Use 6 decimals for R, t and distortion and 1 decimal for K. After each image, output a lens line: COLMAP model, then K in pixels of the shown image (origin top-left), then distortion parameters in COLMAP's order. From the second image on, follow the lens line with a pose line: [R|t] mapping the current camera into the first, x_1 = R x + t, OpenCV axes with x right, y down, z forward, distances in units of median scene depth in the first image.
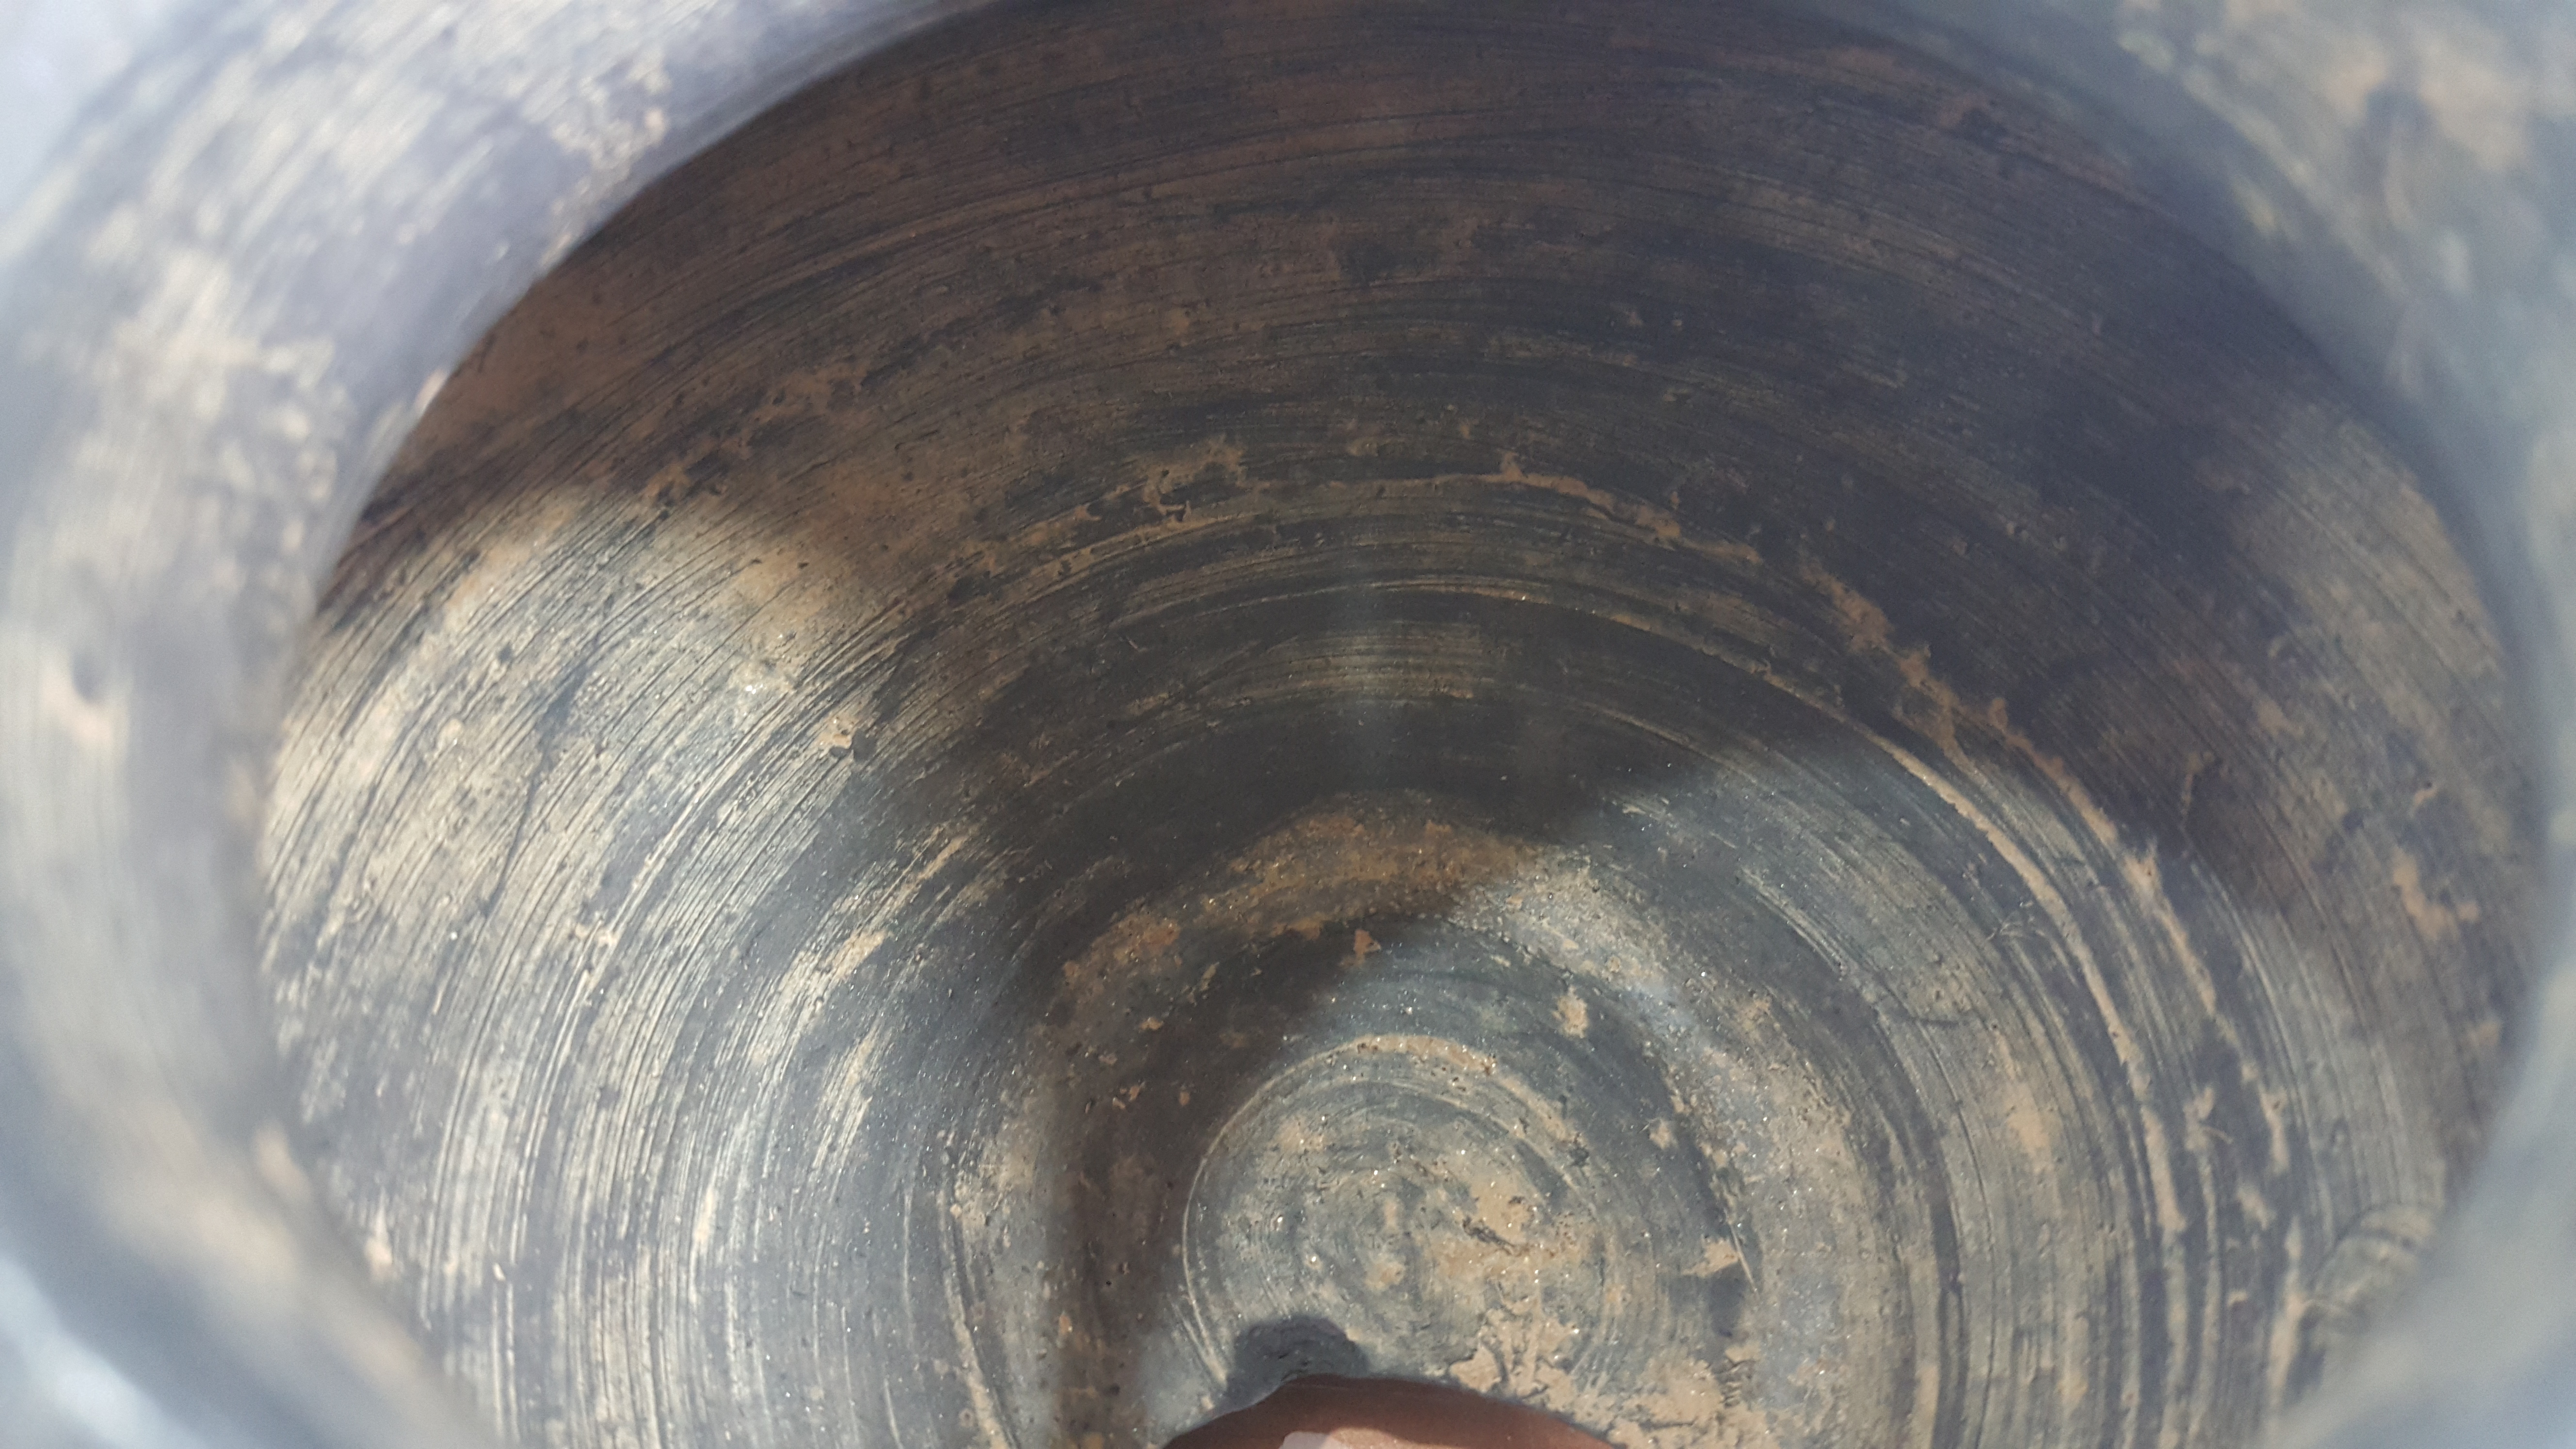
lens RADIAL K [[1965.0, 0, 1265.5], [0, 1965.0, 726.1], [0, 0, 1]] dist [0.168956, -0.469822]
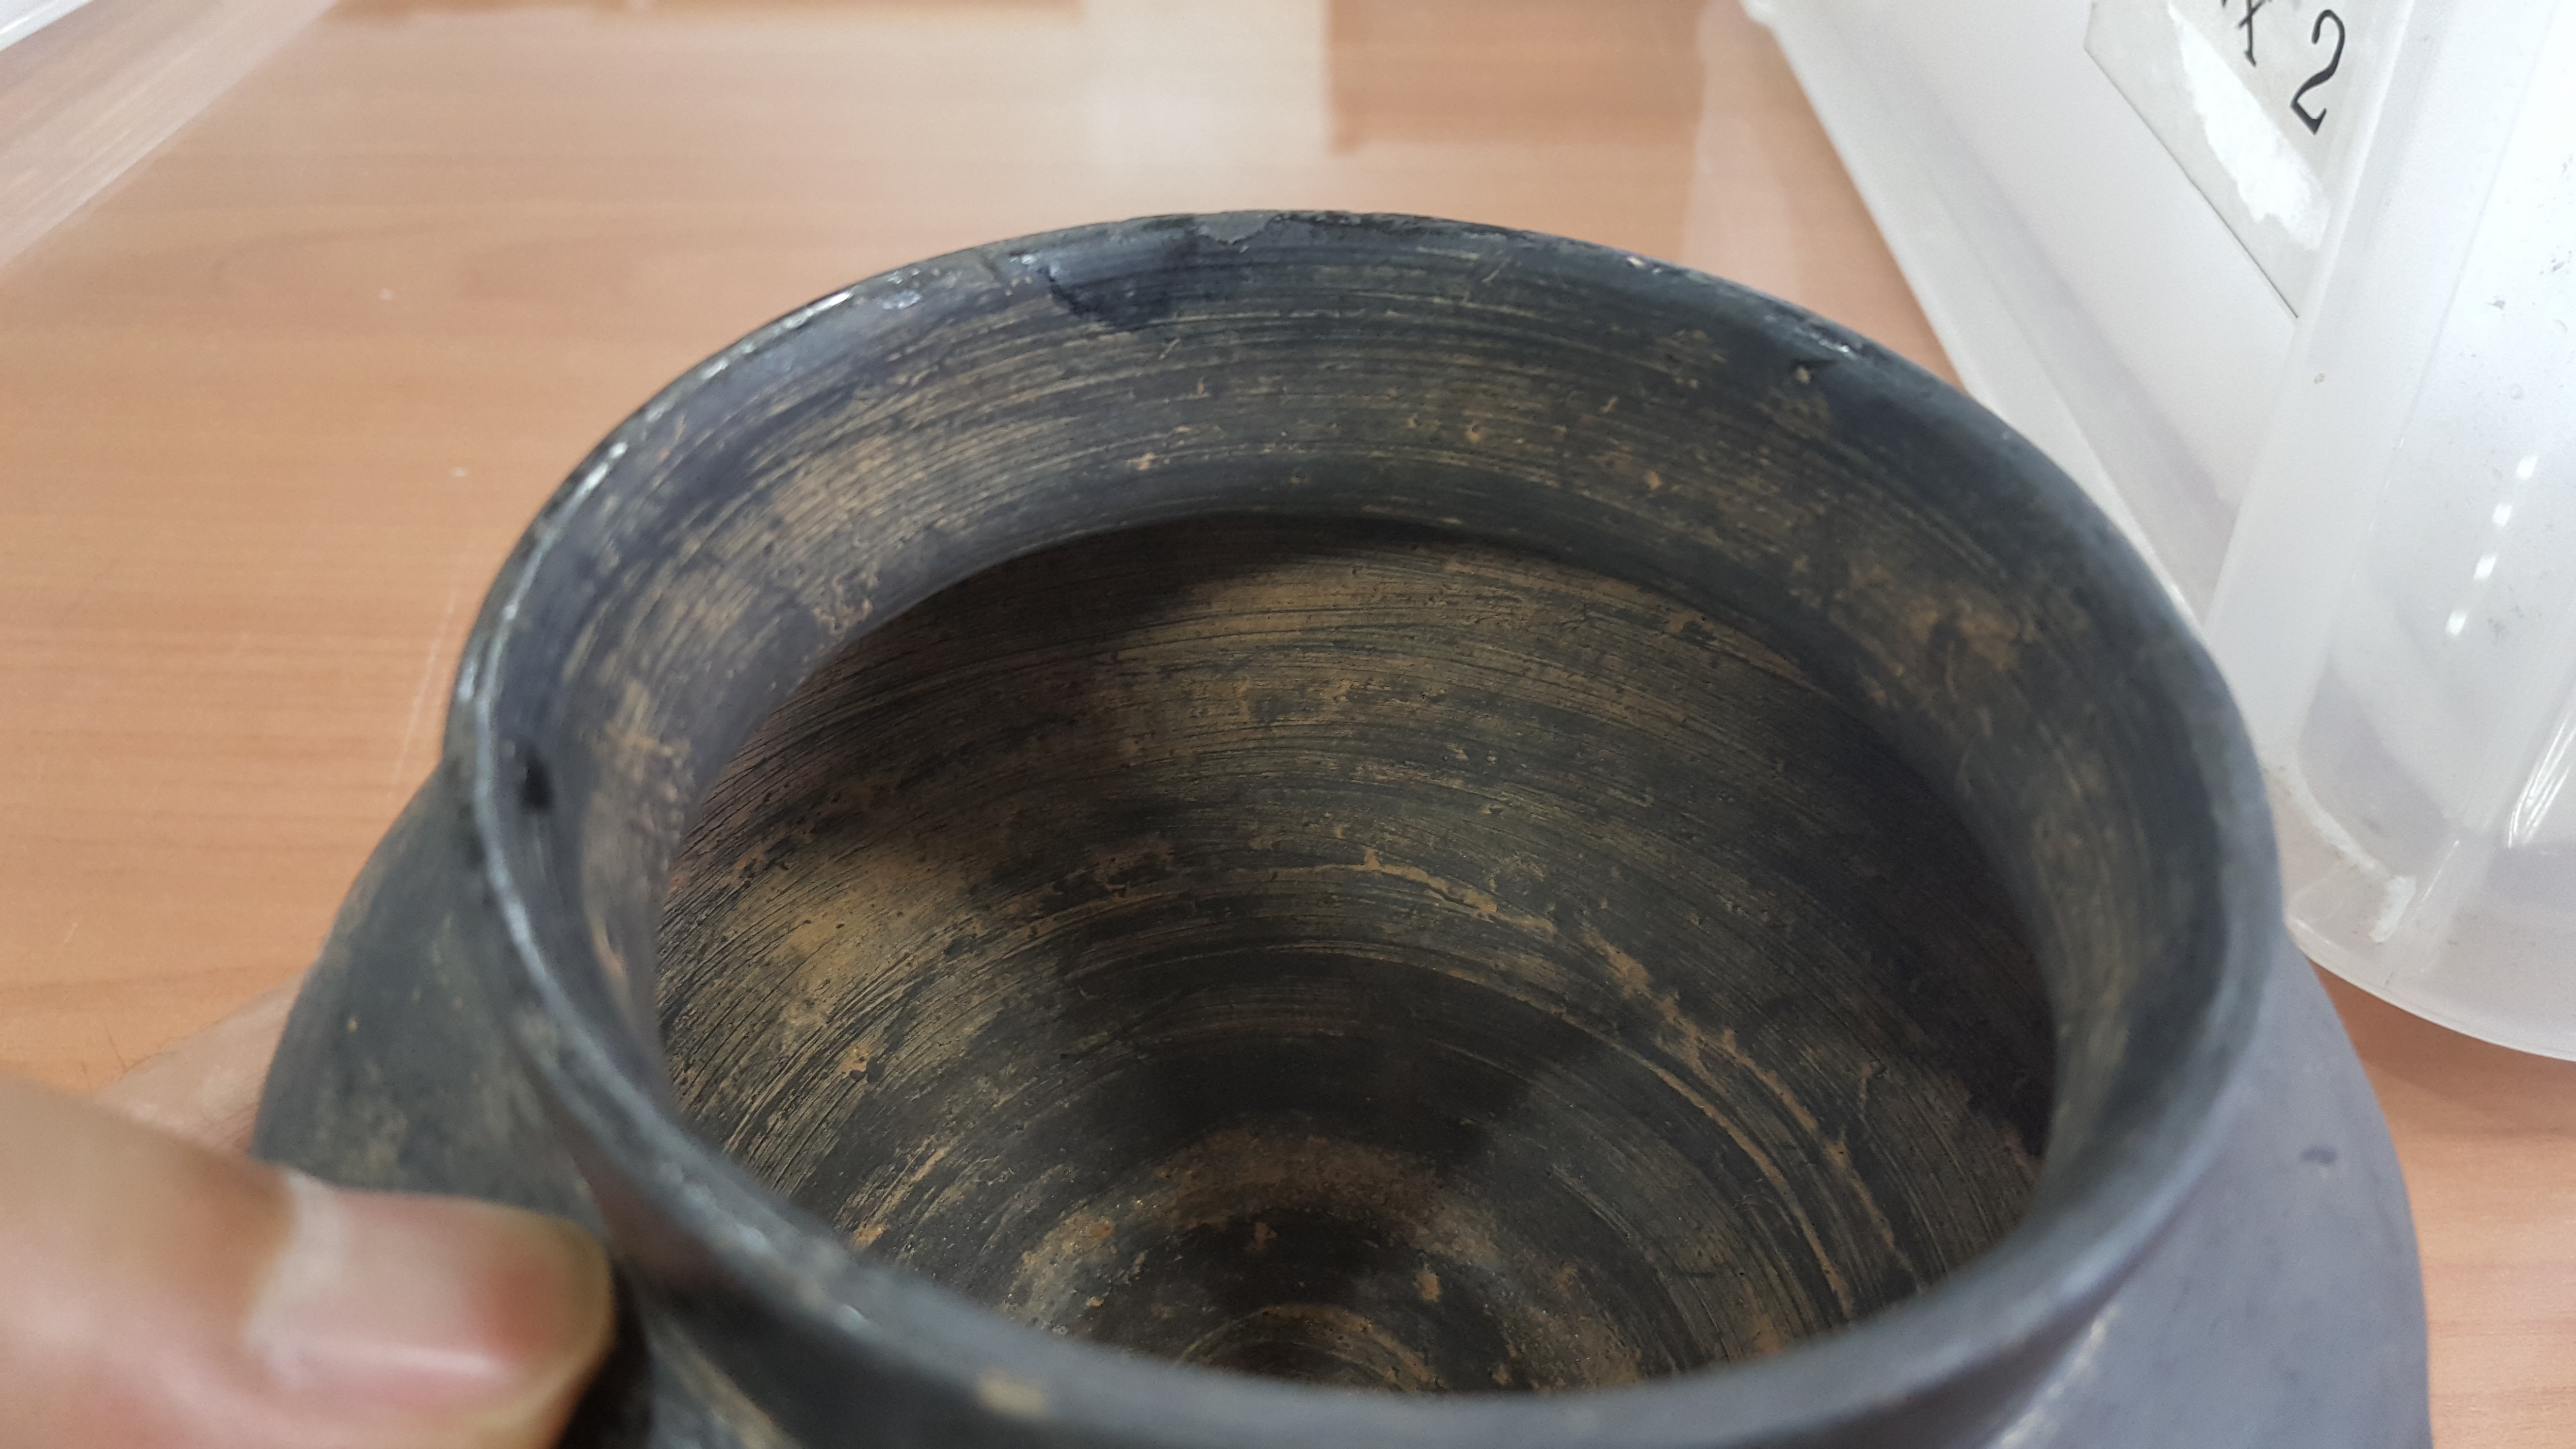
lens RADIAL K [[2060.8, 0, 1268.8], [0, 2060.8, 732.5], [0, 0, 1]] dist [0.192699, -0.570015]
pose [[0.988042, 0.025572, 0.152048, -0.170026], [0.008344, 0.975837, -0.218340, 0.095734], [-0.153958, 0.216997, 0.963955, -0.383195]]
